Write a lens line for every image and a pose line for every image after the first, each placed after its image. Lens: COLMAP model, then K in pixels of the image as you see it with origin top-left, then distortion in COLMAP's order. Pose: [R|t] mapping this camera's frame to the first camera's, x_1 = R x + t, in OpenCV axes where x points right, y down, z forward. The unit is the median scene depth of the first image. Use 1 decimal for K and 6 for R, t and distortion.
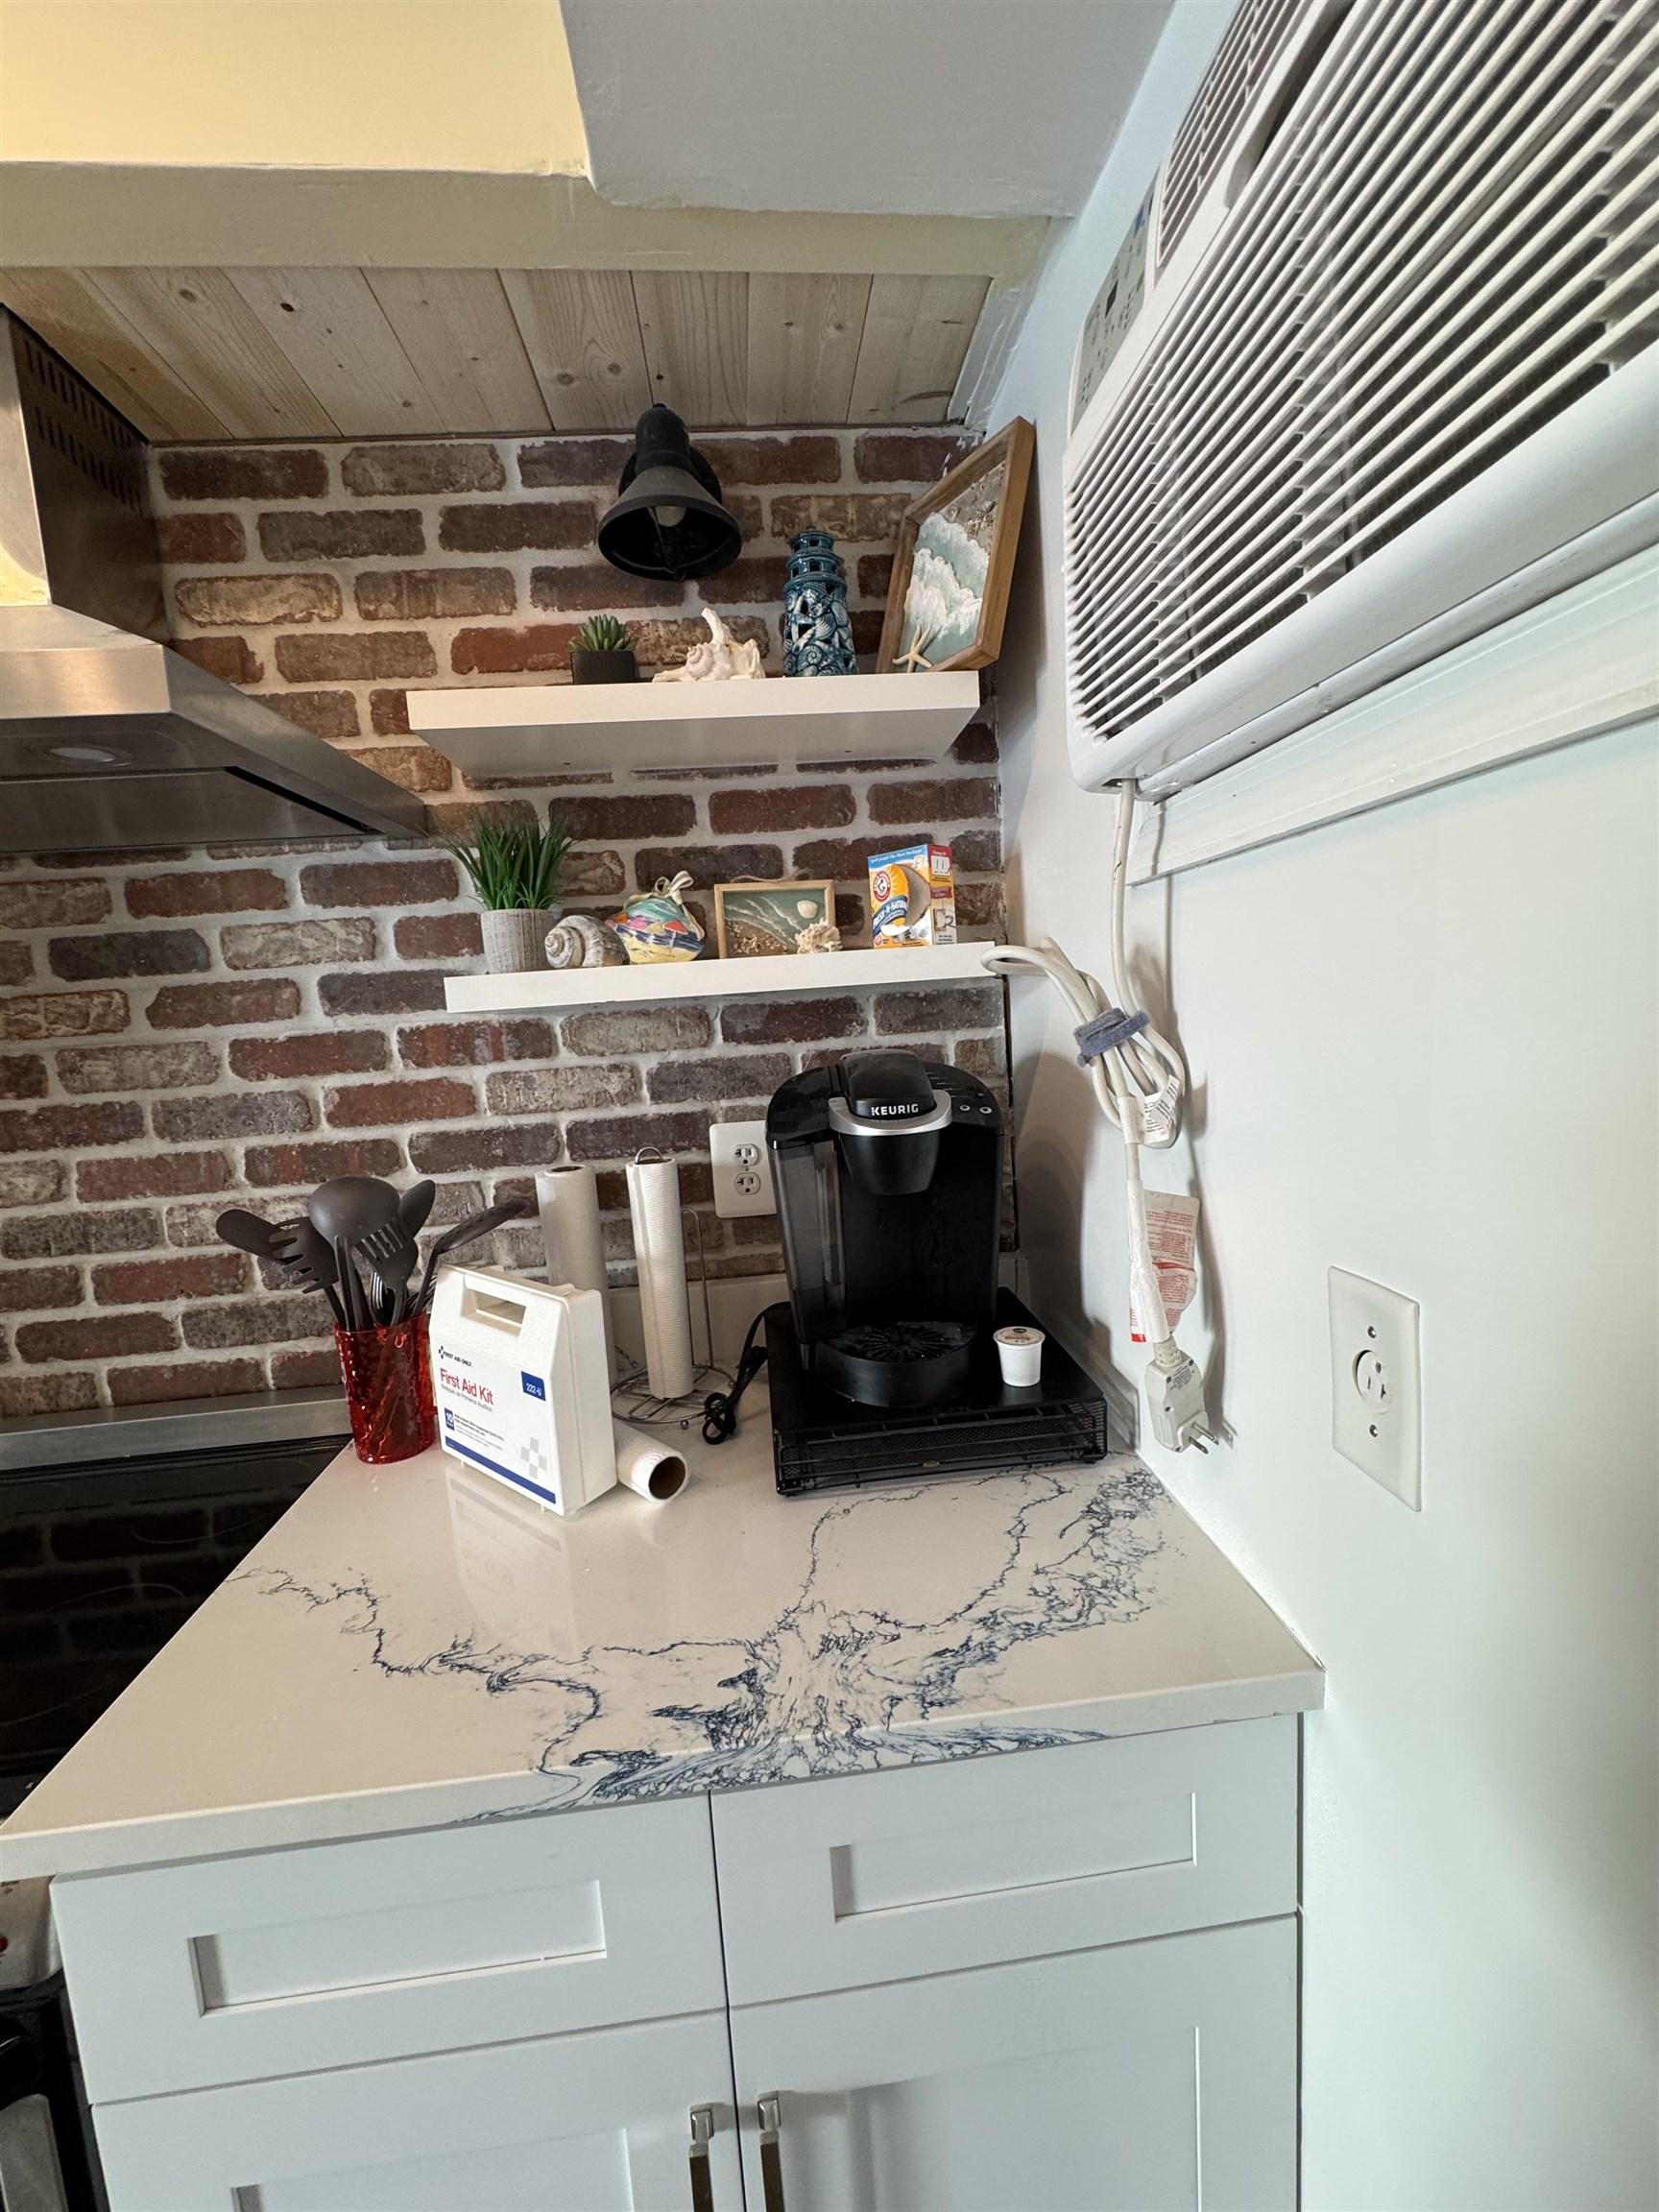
lens RADIAL K [[882.2, 0, 830.3], [0, 882.2, 1104.3], [0, 0, 1]] dist [-0.003909, 0.001485]
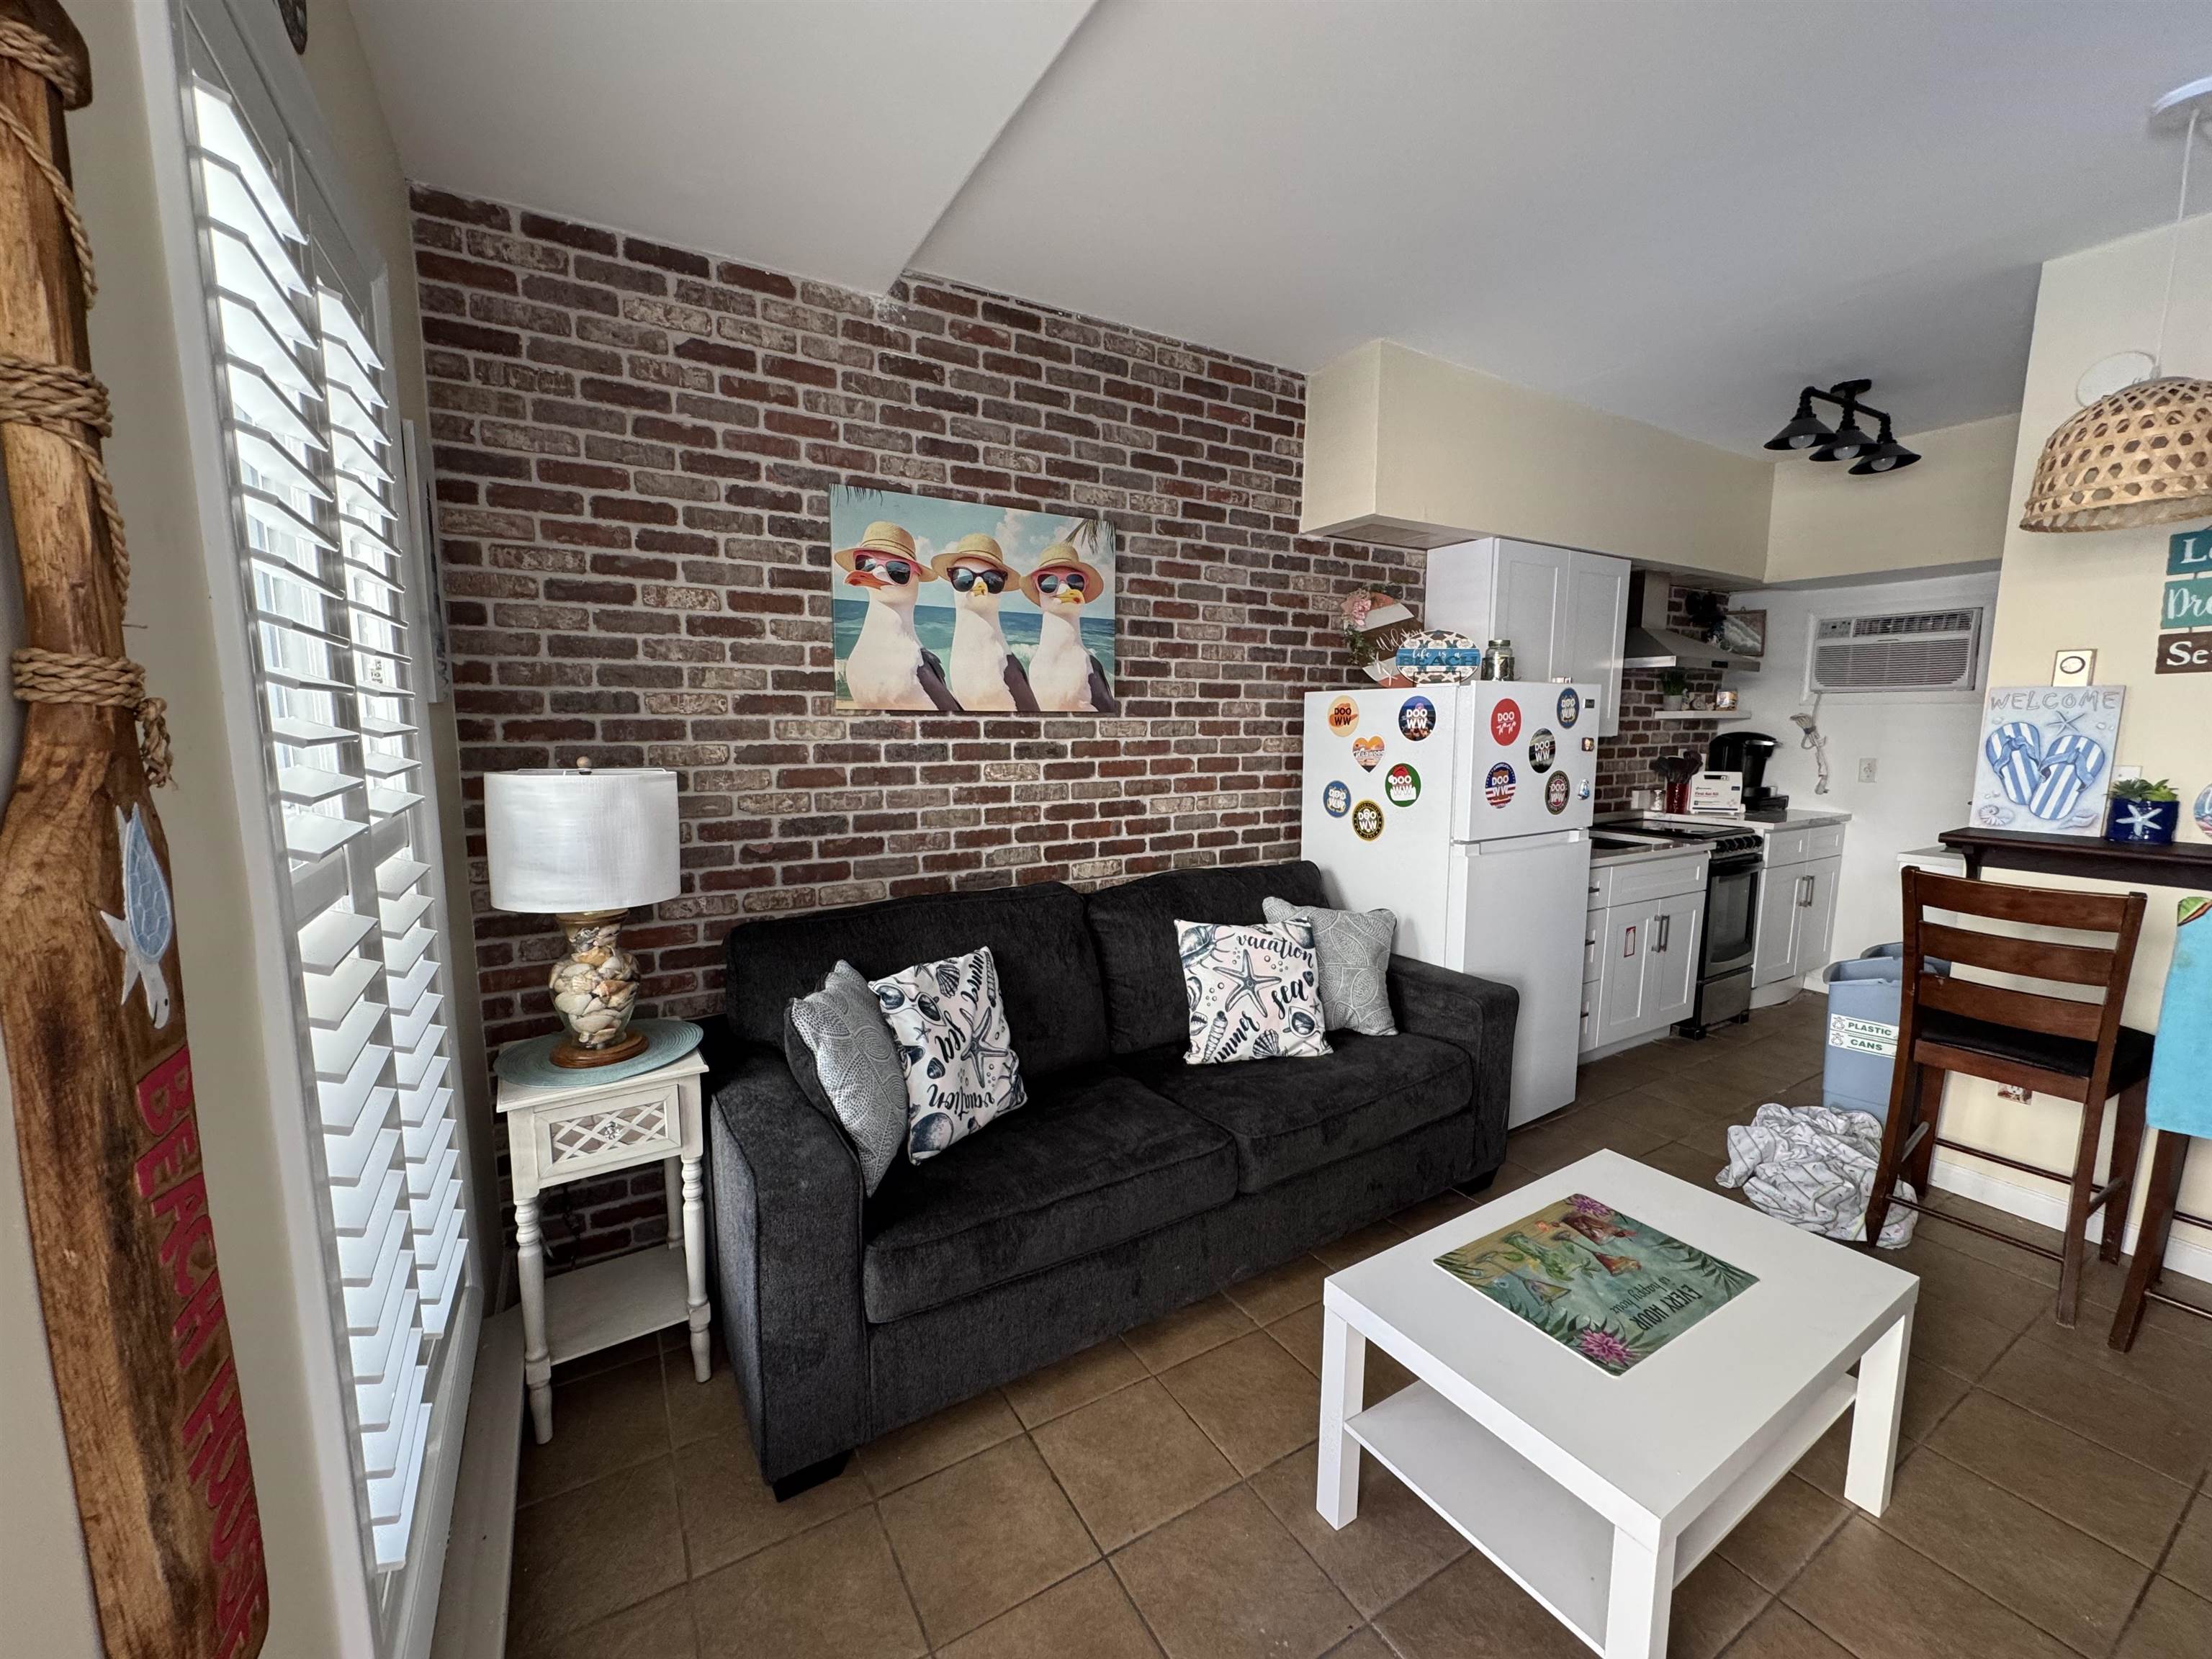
lens RADIAL K [[882.2, 0, 1103.7], [0, 882.2, 832.4], [0, 0, 1]] dist [-0.003909, 0.001485]
pose [[0.897009, 0.010922, 0.441878, -4.565701], [-0.008581, 0.999937, -0.007296, 0.487073], [-0.441930, 0.002753, 0.897045, -1.569863]]
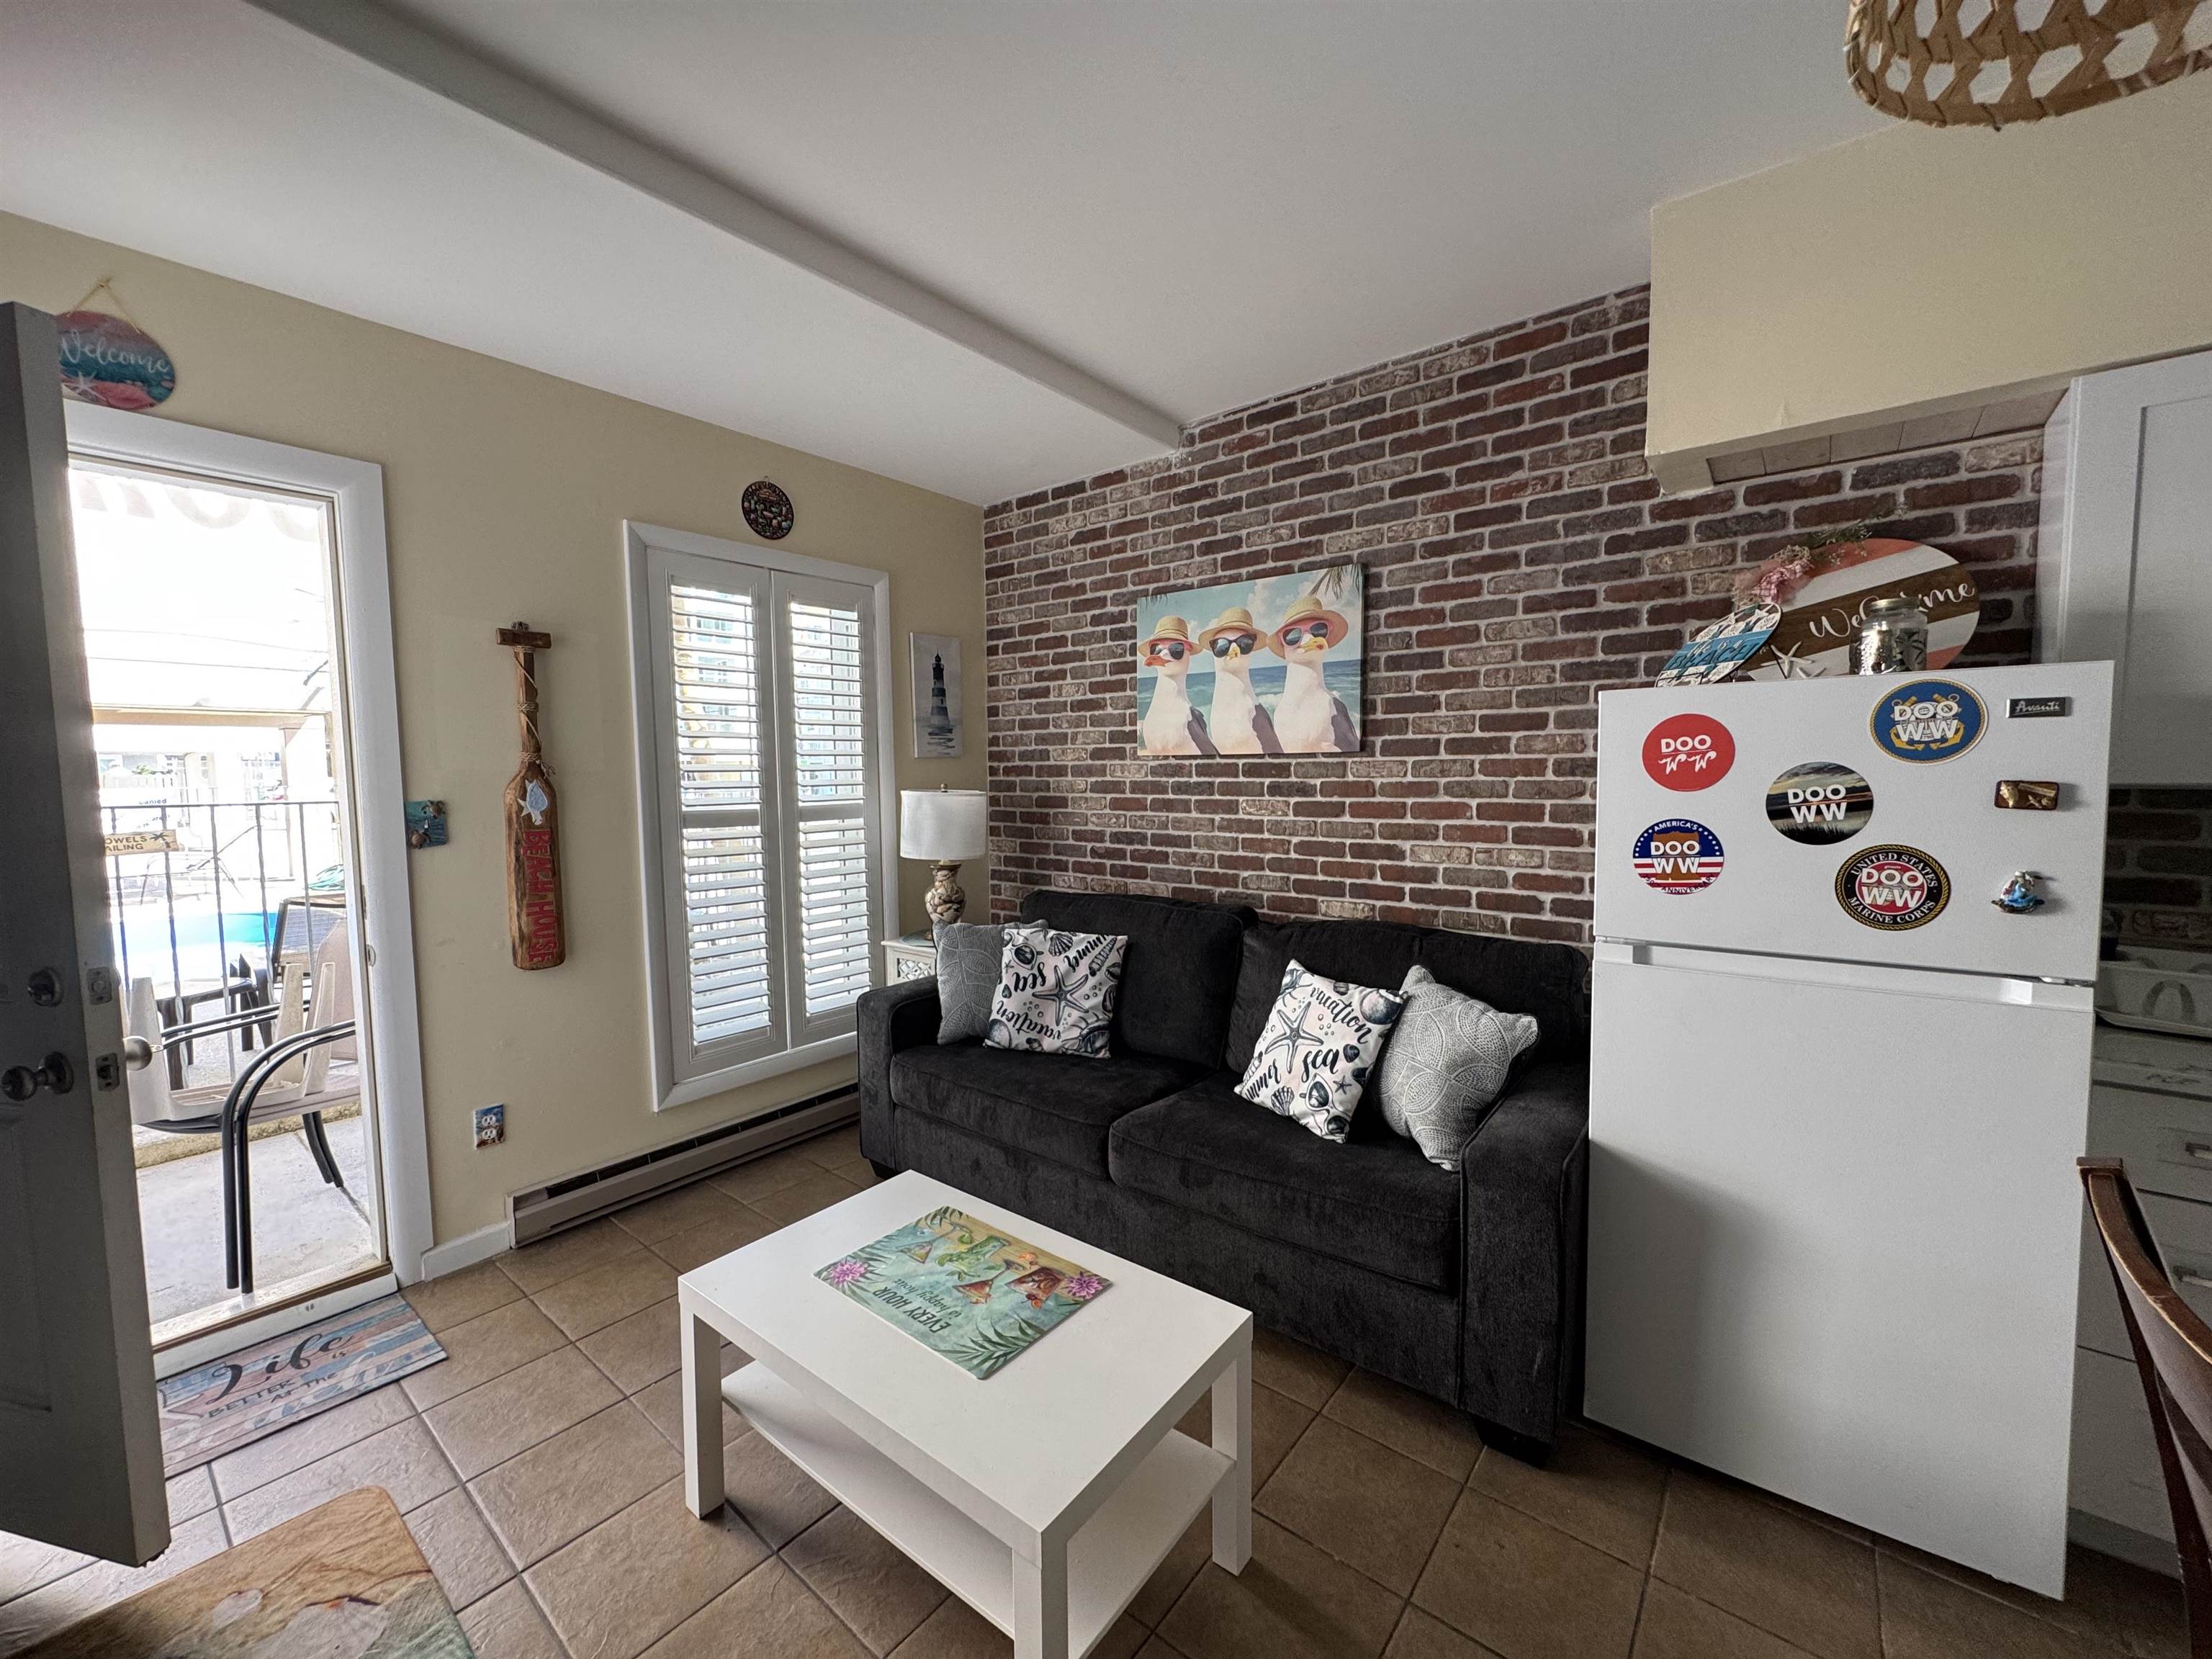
lens RADIAL K [[882.2, 0, 1110.0], [0, 882.2, 834.0], [0, 0, 1]] dist [-0.003909, 0.001485]
pose [[0.722513, 0.108579, -0.682778, -2.129296], [-0.120476, 0.992254, 0.030305, 0.358426], [0.680780, 0.060362, 0.729997, -1.601959]]
